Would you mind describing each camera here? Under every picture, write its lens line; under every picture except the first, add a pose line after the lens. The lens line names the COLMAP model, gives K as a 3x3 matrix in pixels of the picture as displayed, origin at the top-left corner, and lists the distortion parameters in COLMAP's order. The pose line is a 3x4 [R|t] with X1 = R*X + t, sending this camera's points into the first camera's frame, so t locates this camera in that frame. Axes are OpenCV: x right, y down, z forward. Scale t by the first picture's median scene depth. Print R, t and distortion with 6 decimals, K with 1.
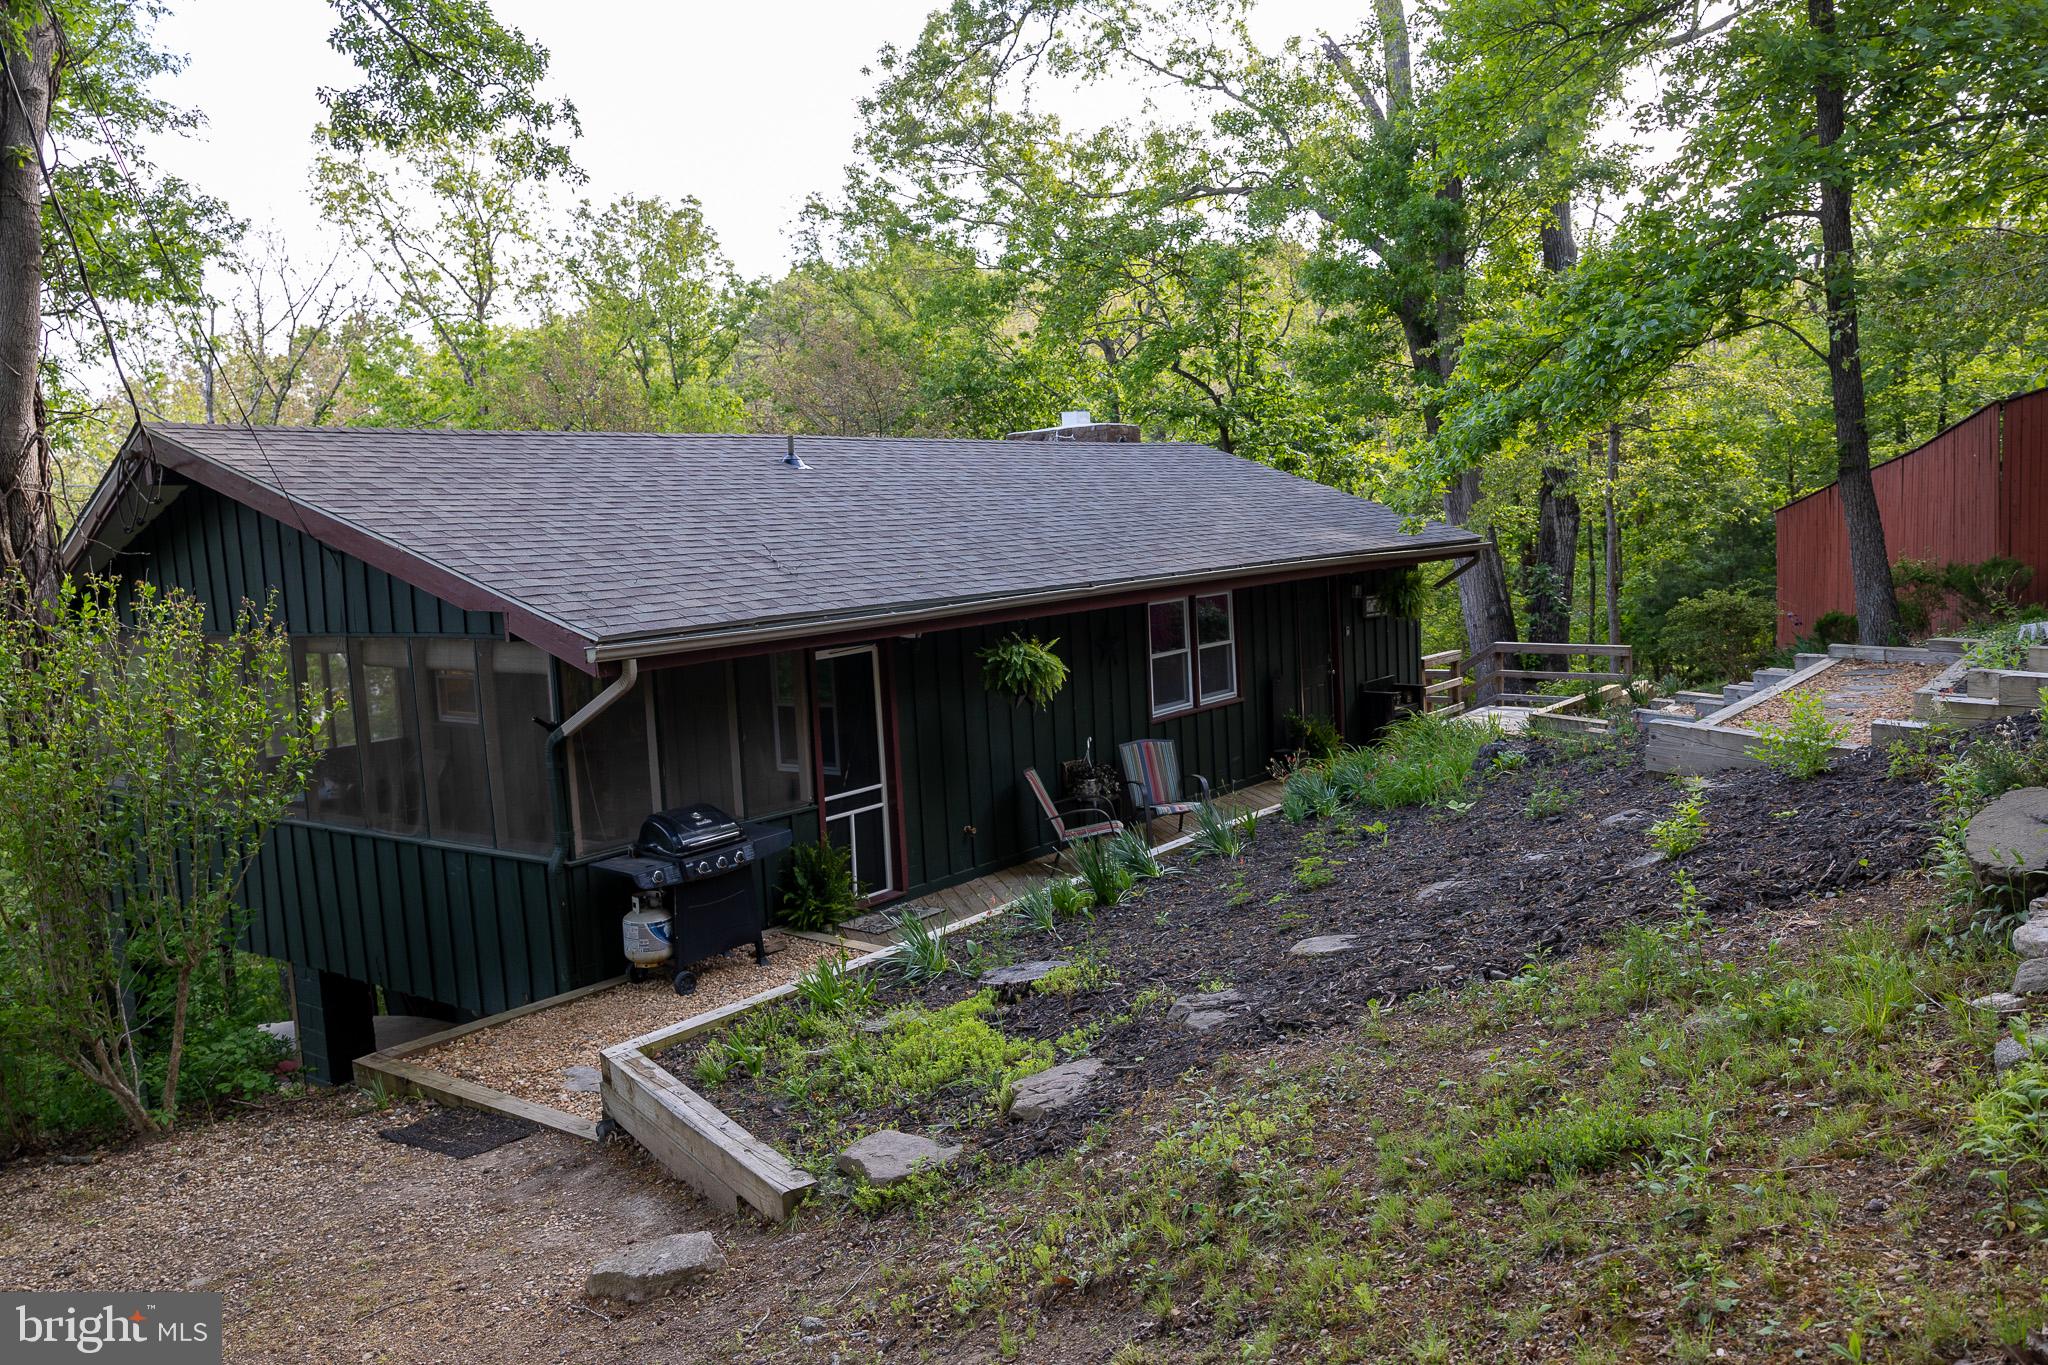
lens RADIAL K [[1502.2, 0, 1024.0], [0, 1502.2, 682.5], [0, 0, 1]] dist [0.001149, 0.005729]
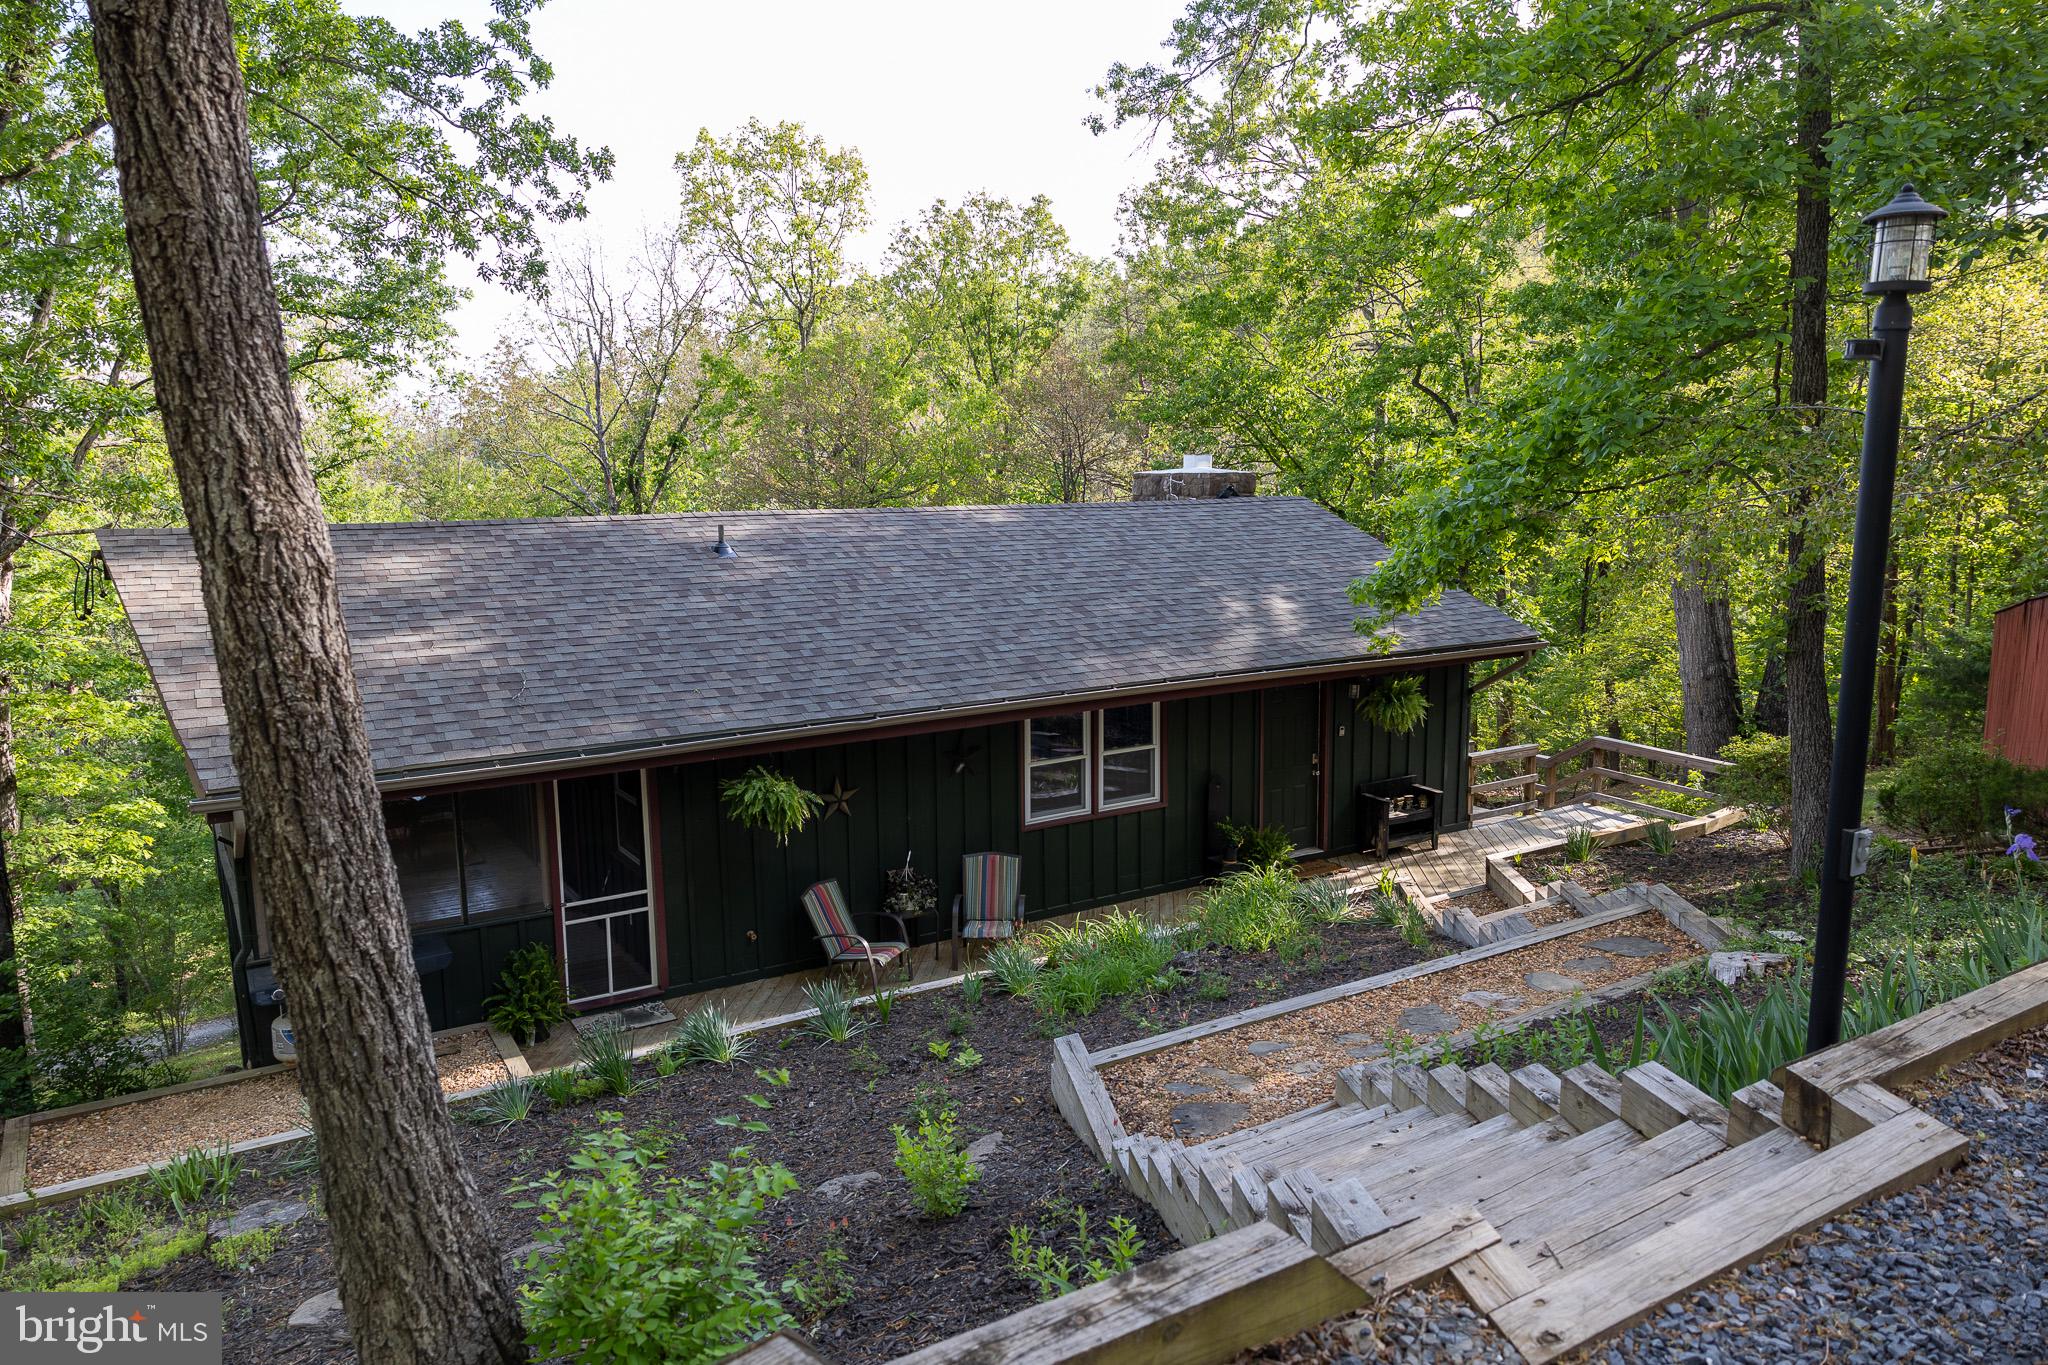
lens RADIAL K [[1359.4, 0, 1024.0], [0, 1359.4, 682.5], [0, 0, 1]] dist [-0.002344, -0.000571]
pose [[0.938466, 0.096842, -0.331517, 0.347058], [-0.075086, 0.994133, 0.077851, -0.131070], [0.337111, -0.048169, 0.940232, 0.137005]]
